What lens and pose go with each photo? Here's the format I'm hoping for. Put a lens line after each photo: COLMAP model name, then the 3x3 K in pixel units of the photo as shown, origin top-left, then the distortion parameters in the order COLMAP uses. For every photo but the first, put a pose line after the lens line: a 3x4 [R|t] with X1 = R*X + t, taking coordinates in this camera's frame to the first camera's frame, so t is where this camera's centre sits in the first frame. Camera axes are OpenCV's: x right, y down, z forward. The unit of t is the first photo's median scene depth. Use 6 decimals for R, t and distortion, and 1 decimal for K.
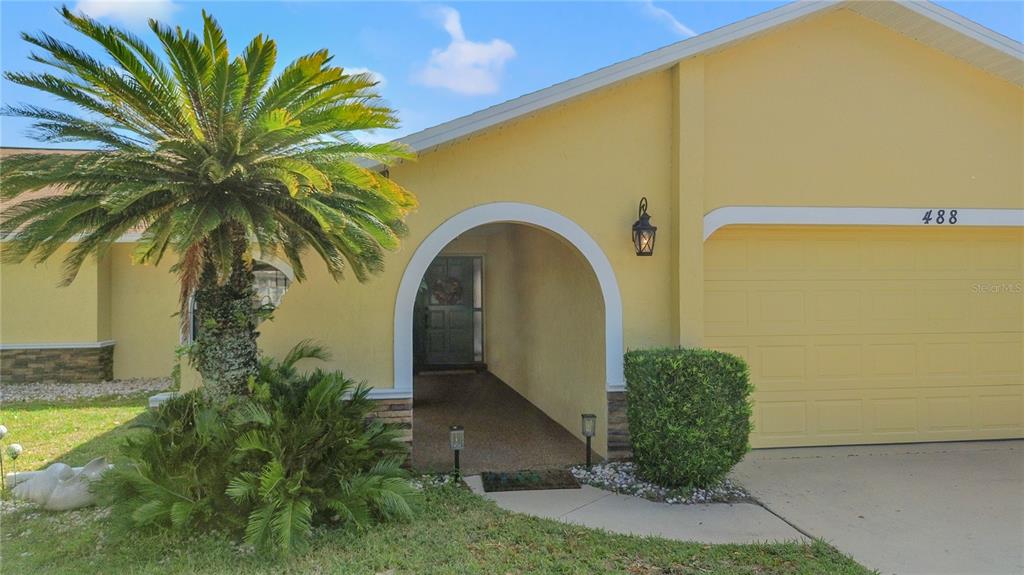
lens RADIAL K [[731.4, 0, 513.8], [0, 731.4, 285.1], [0, 0, 1]] dist [0.051992, -0.047181]
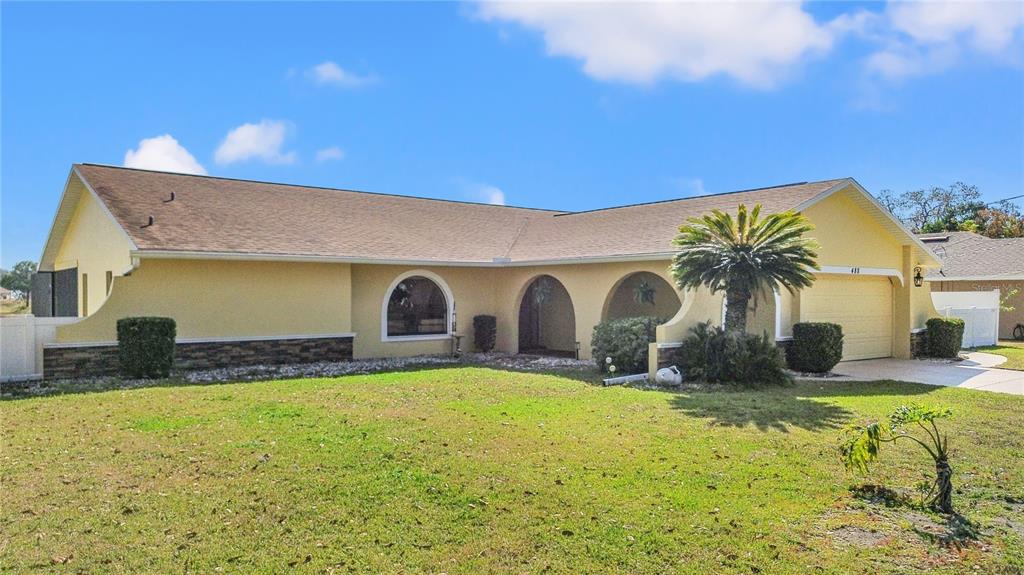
lens RADIAL K [[731.4, 0, 513.8], [0, 731.4, 285.1], [0, 0, 1]] dist [0.051992, -0.047181]
pose [[0.883704, 0.011142, 0.467914, -0.964002], [-0.009182, 0.999937, -0.006469, -0.008924], [-0.467956, 0.001421, 0.883751, -0.405013]]
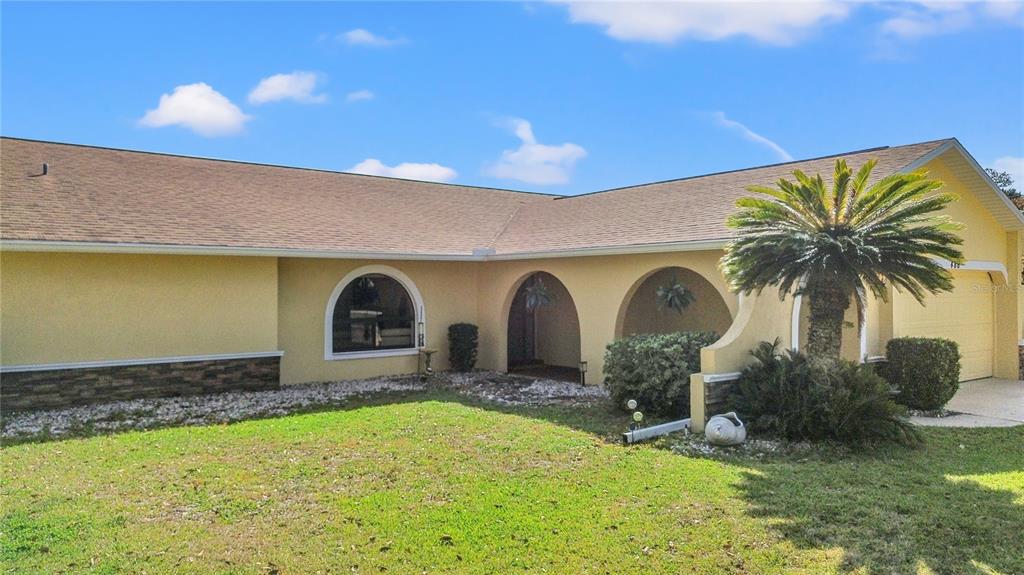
lens RADIAL K [[731.4, 0, 513.8], [0, 731.4, 285.1], [0, 0, 1]] dist [0.051992, -0.047181]
pose [[0.886500, 0.004086, 0.462711, -0.762367], [-0.005528, 0.999983, 0.001762, -0.021178], [-0.462696, -0.004120, 0.886507, -0.089462]]
